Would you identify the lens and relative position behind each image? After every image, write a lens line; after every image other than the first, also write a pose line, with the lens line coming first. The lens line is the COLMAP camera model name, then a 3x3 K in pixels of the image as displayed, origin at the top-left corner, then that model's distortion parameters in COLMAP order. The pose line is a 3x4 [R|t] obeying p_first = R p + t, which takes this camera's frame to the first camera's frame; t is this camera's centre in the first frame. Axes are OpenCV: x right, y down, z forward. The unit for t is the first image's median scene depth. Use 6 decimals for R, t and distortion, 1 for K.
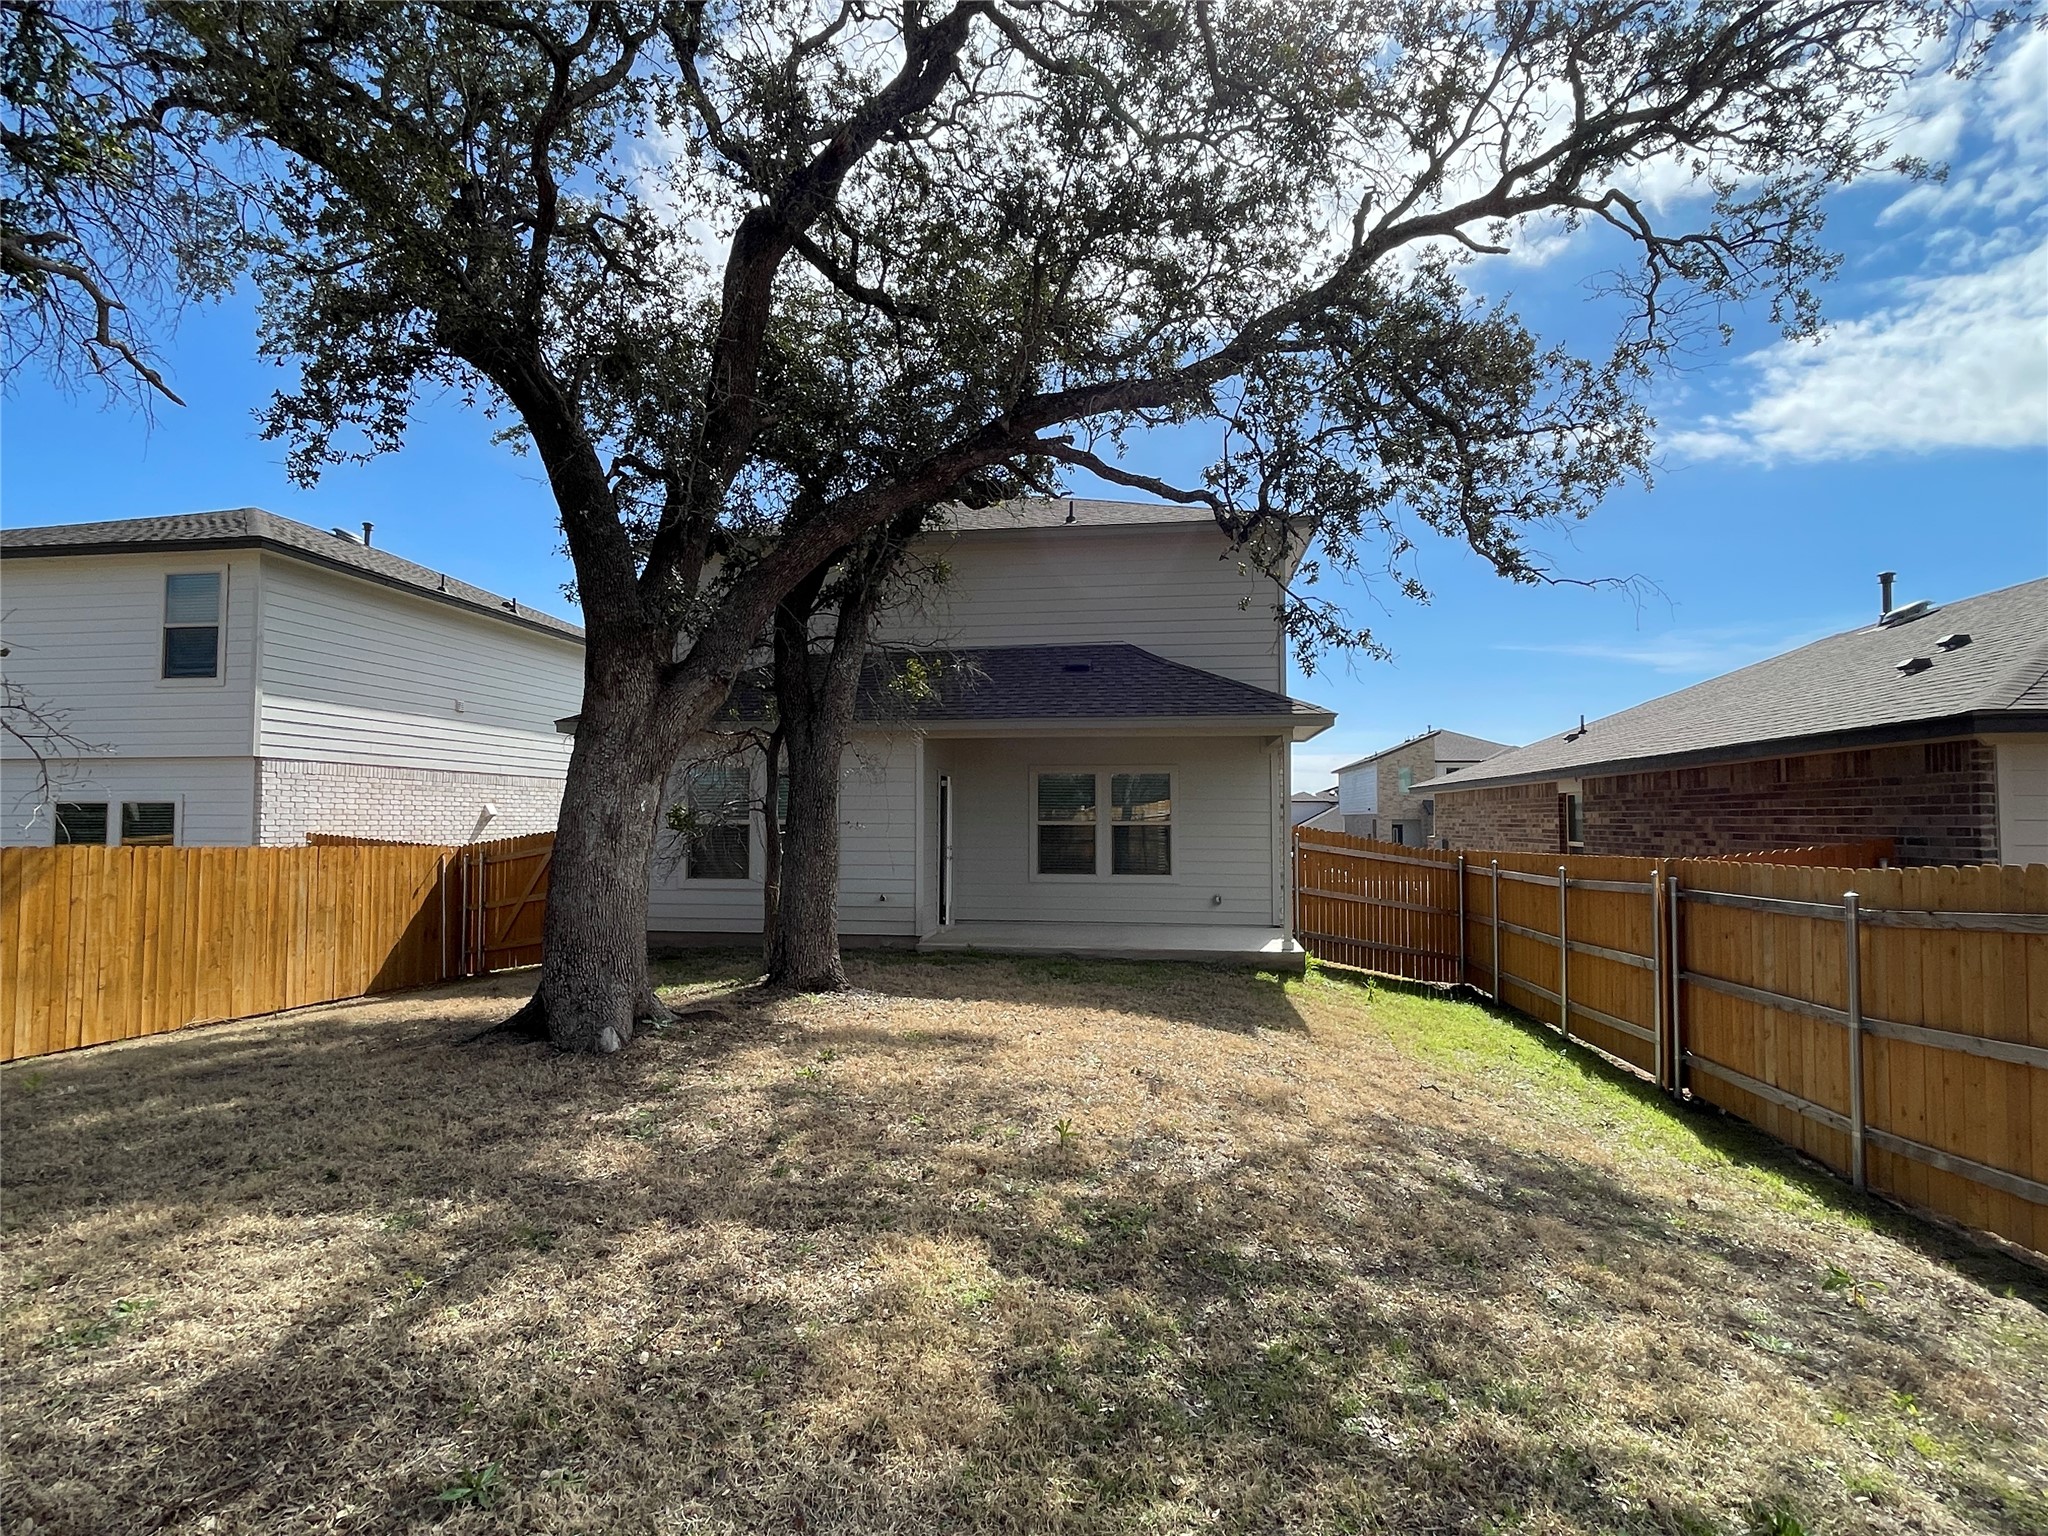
lens RADIAL K [[1047.6, 0, 1024.0], [0, 1047.6, 768.0], [0, 0, 1]] dist [-0.005642, -0.001286]
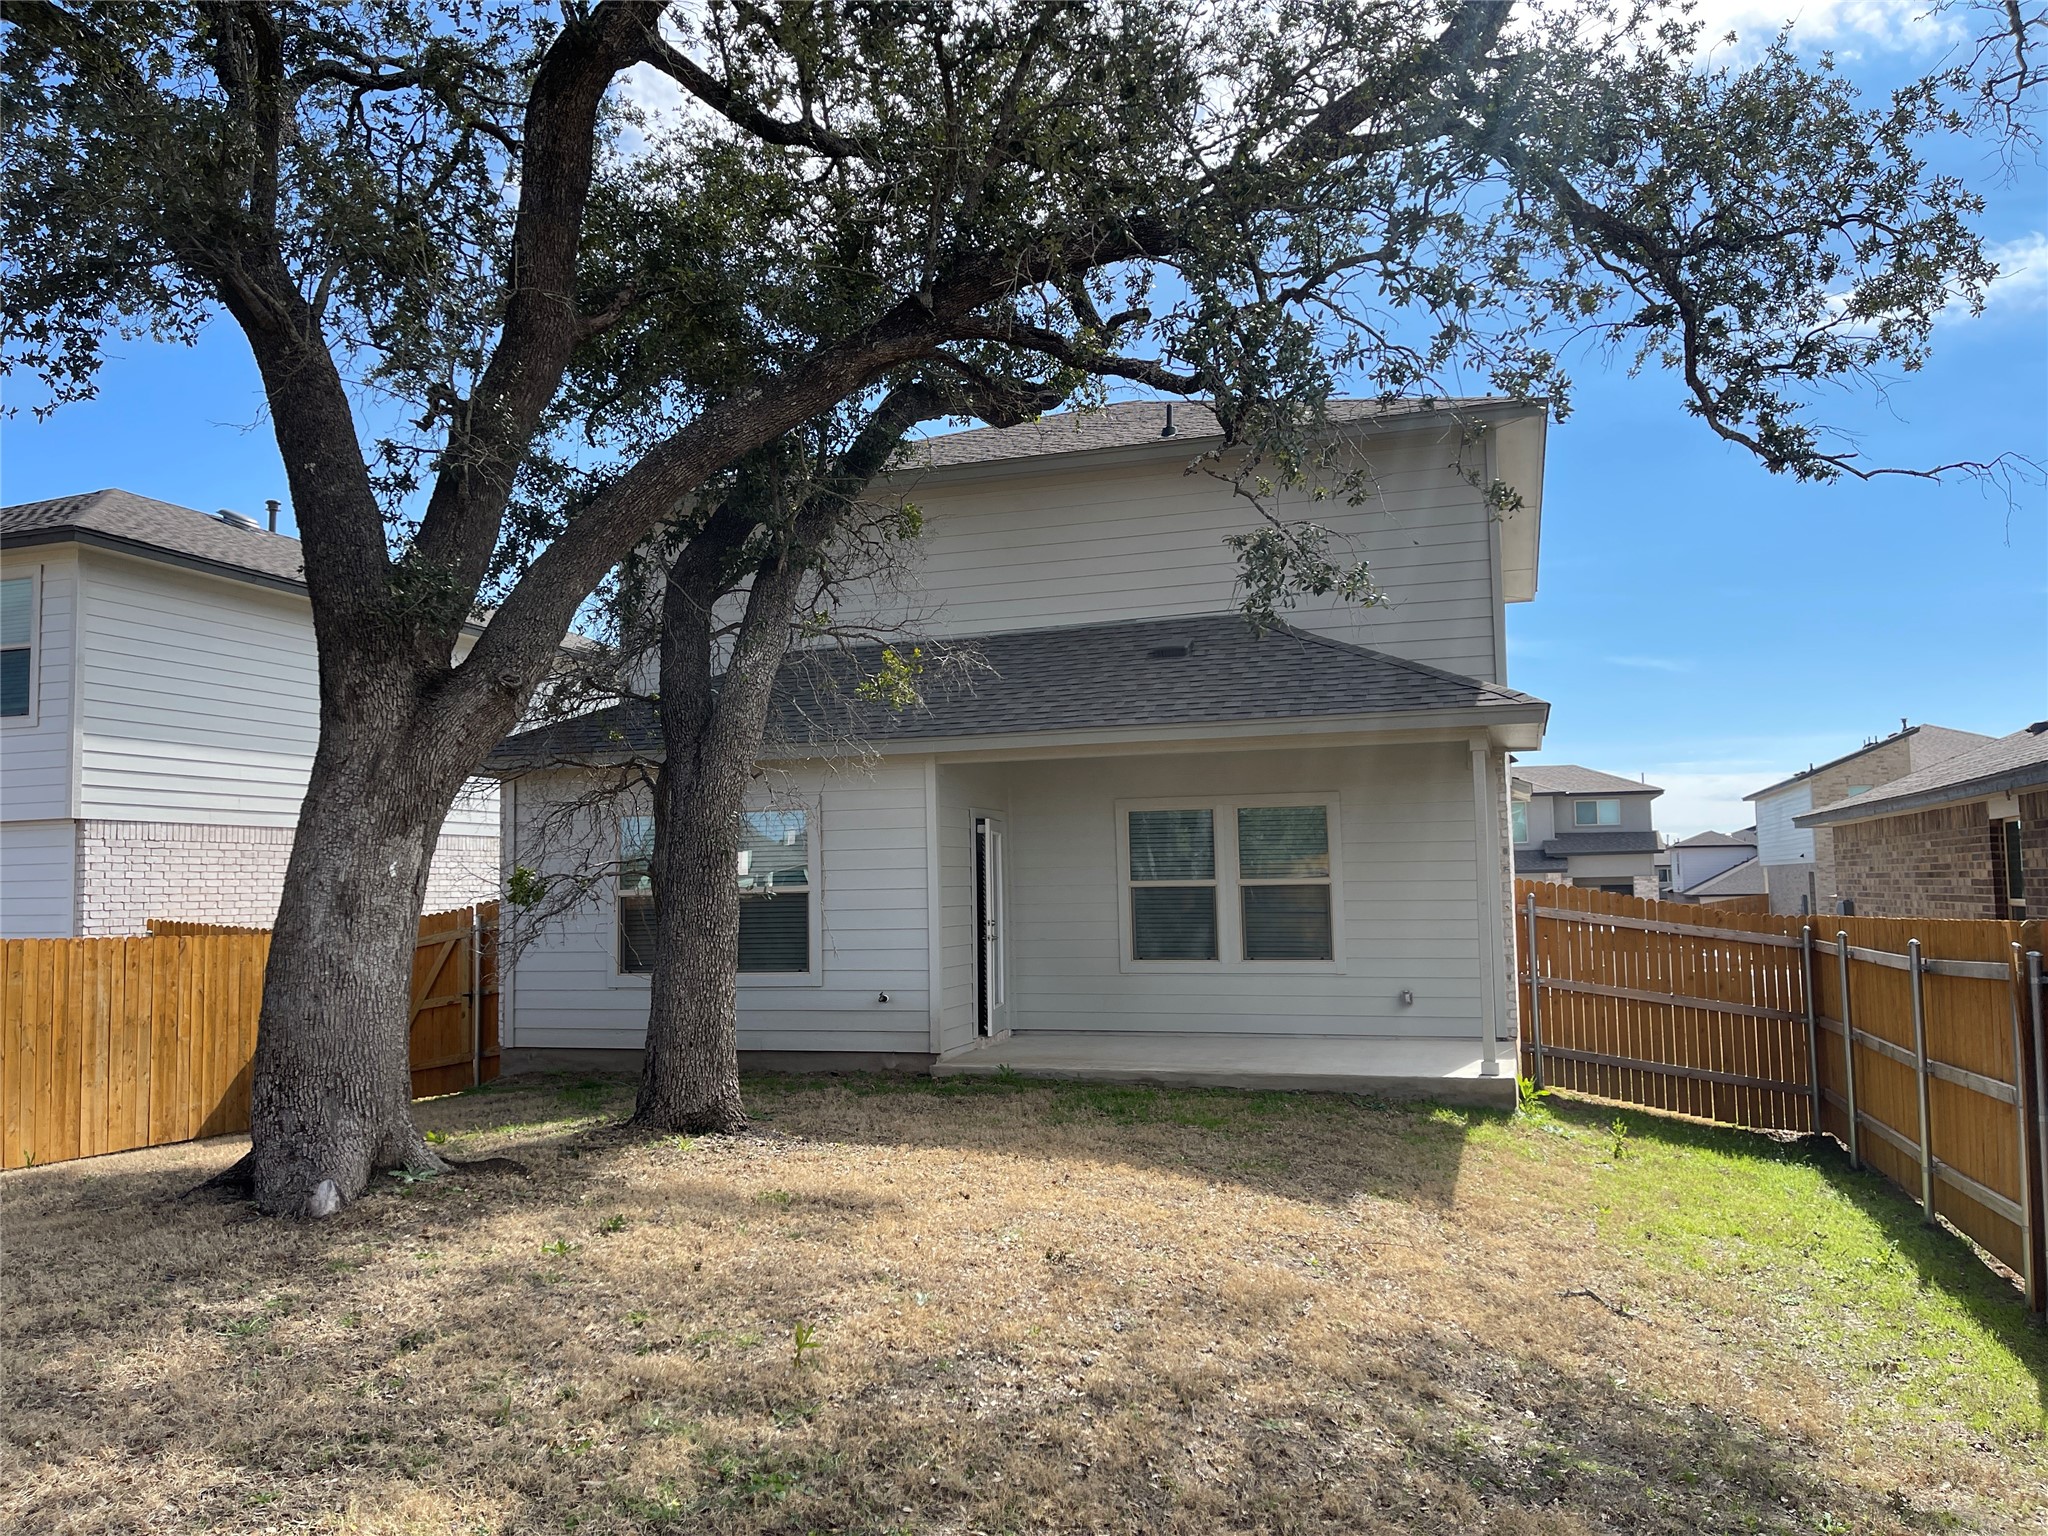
lens RADIAL K [[1532.5, 0, 1024.0], [0, 1532.5, 768.0], [0, 0, 1]] dist [0.055701, -0.059551]
pose [[0.985507, -0.033263, -0.166339, 0.168807], [0.028646, 0.999137, -0.030079, 0.007971], [0.167196, 0.024878, 0.985610, 0.021833]]
